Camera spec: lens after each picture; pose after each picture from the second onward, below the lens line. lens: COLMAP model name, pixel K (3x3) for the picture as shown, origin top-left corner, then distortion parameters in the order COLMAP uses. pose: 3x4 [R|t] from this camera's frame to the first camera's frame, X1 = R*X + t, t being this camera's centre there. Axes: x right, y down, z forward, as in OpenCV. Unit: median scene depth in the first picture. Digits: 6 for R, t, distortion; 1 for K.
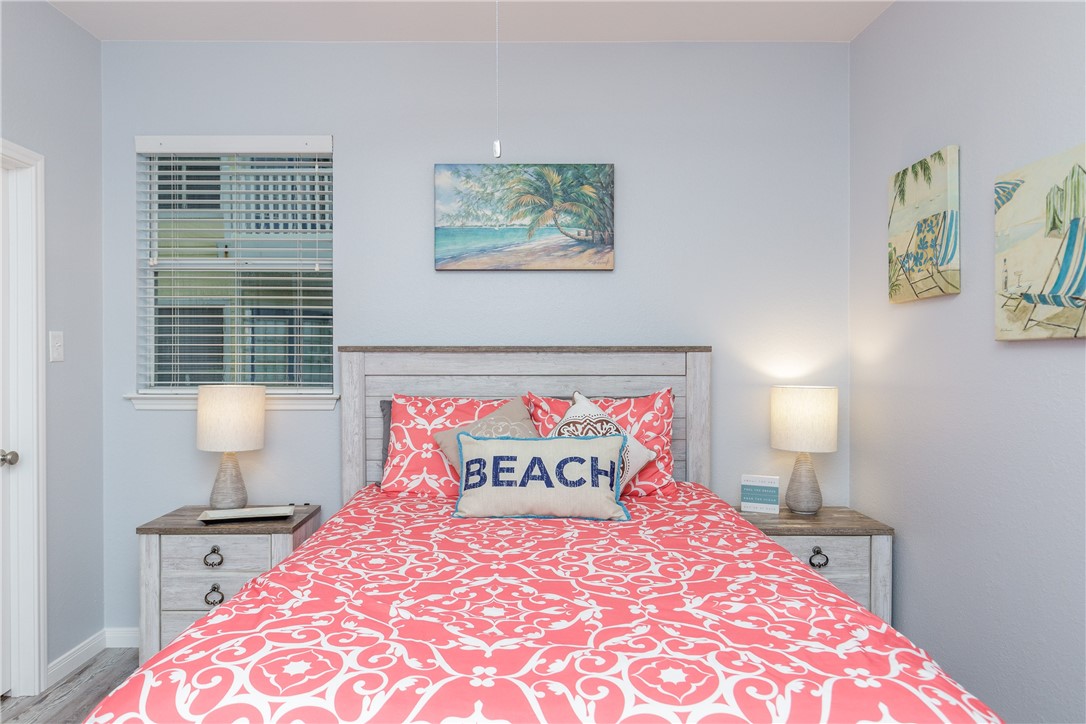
lens RADIAL K [[687.6, 0, 543.0], [0, 687.6, 362.0], [0, 0, 1]] dist [0.004422, 0.000292]
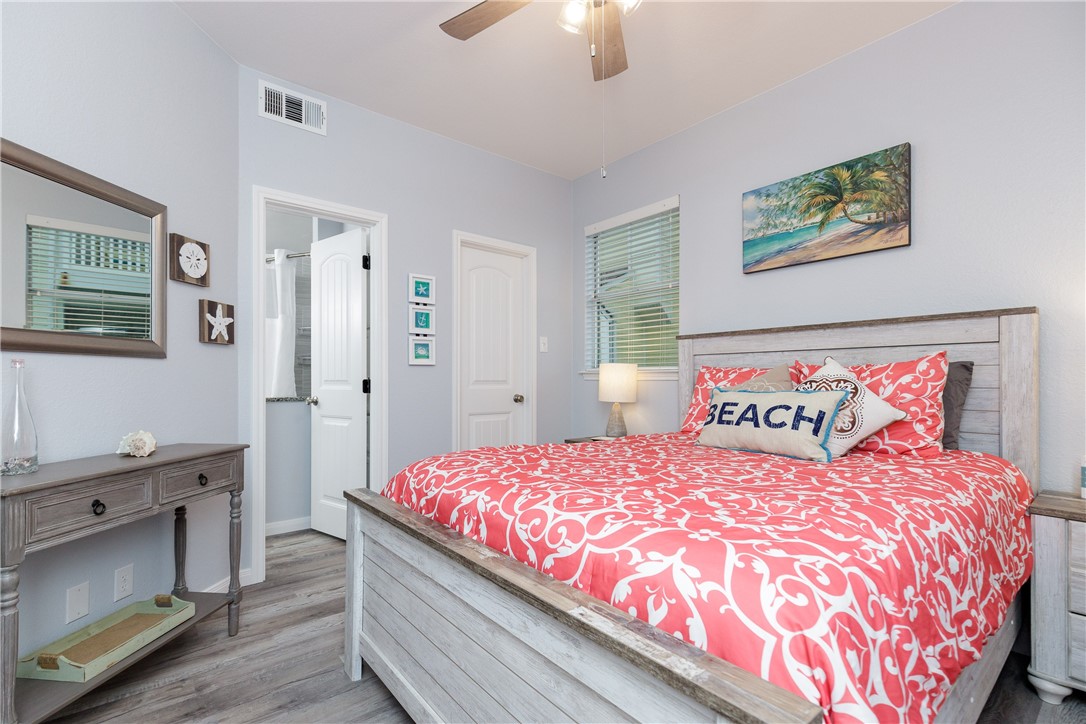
lens RADIAL K [[498.9, 0, 538.5], [0, 498.9, 380.6], [0, 0, 1]] dist [-0.001913, -0.000088]
pose [[0.619767, -0.002140, -0.784783, 0.390752], [-0.003174, 0.999981, -0.005233, 0.086522], [0.784779, 0.005735, 0.619749, 0.113408]]
